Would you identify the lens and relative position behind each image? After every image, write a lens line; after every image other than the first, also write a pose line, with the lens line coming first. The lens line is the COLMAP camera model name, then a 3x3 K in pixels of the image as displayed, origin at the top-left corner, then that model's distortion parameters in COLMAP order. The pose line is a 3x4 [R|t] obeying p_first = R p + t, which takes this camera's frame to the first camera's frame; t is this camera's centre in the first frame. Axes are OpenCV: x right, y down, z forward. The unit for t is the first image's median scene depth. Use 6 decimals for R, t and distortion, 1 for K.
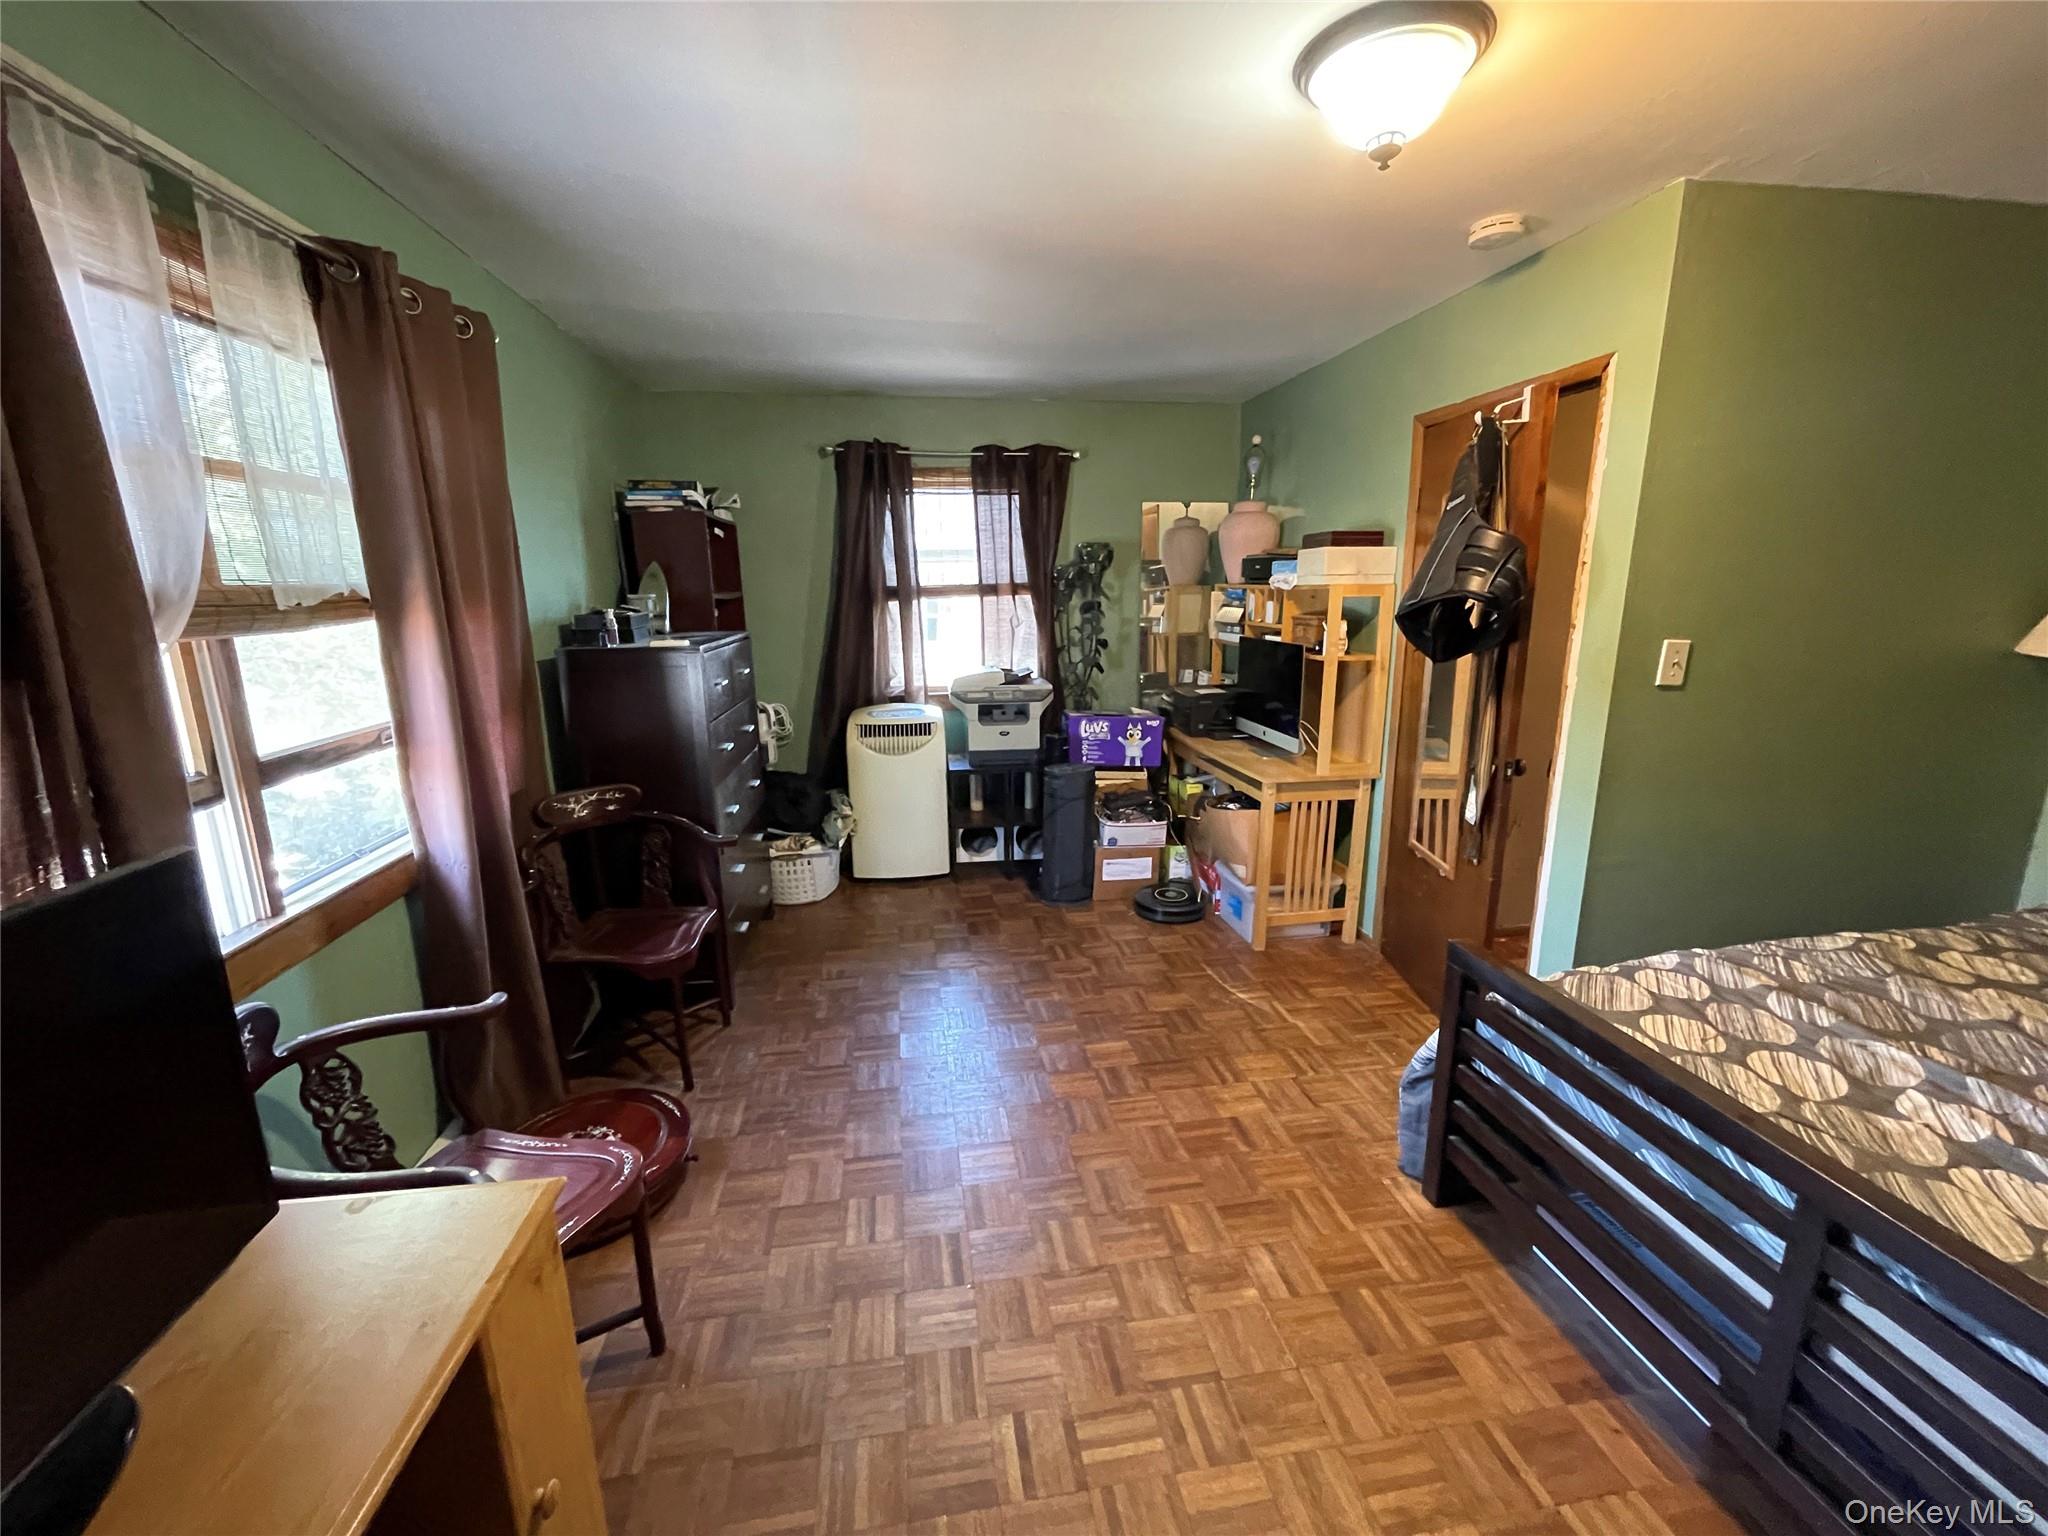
lens RADIAL K [[826.3, 0, 1027.3], [0, 826.3, 764.9], [0, 0, 1]] dist [-0.002550, -0.000468]
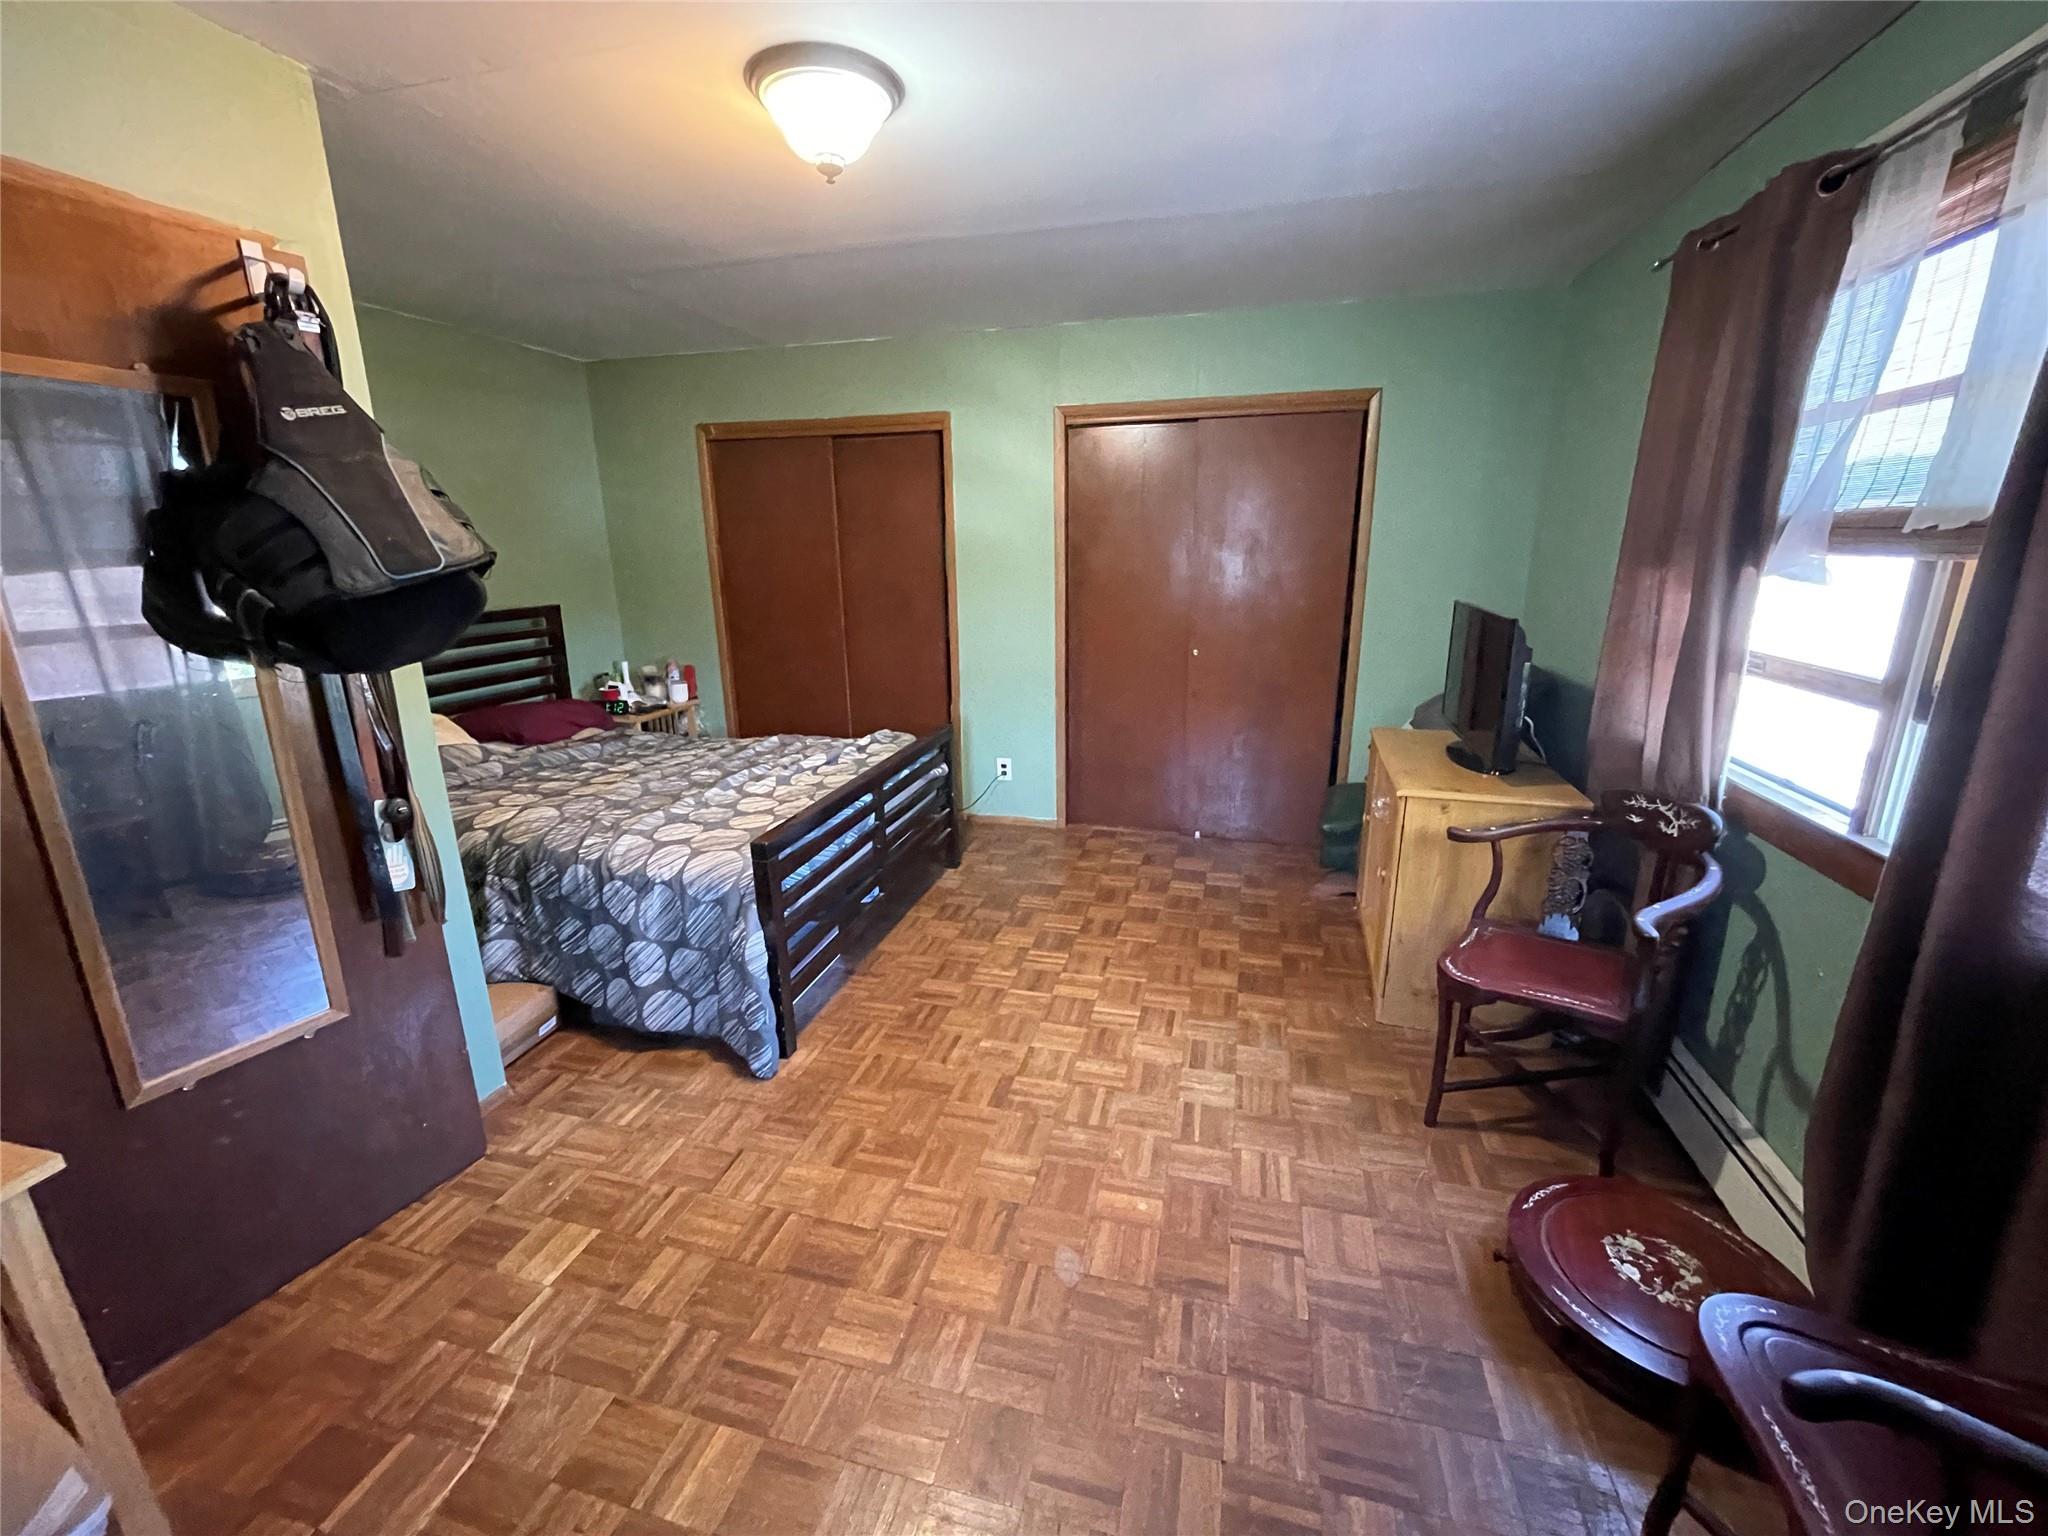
lens RADIAL K [[826.3, 0, 1030.0], [0, 826.3, 759.6], [0, 0, 1]] dist [-0.002550, -0.000468]
pose [[-0.916055, -0.079210, 0.393152, -0.340011], [0.108283, 0.895045, 0.432632, -0.428367], [-0.386157, 0.438886, -0.811333, 2.055279]]
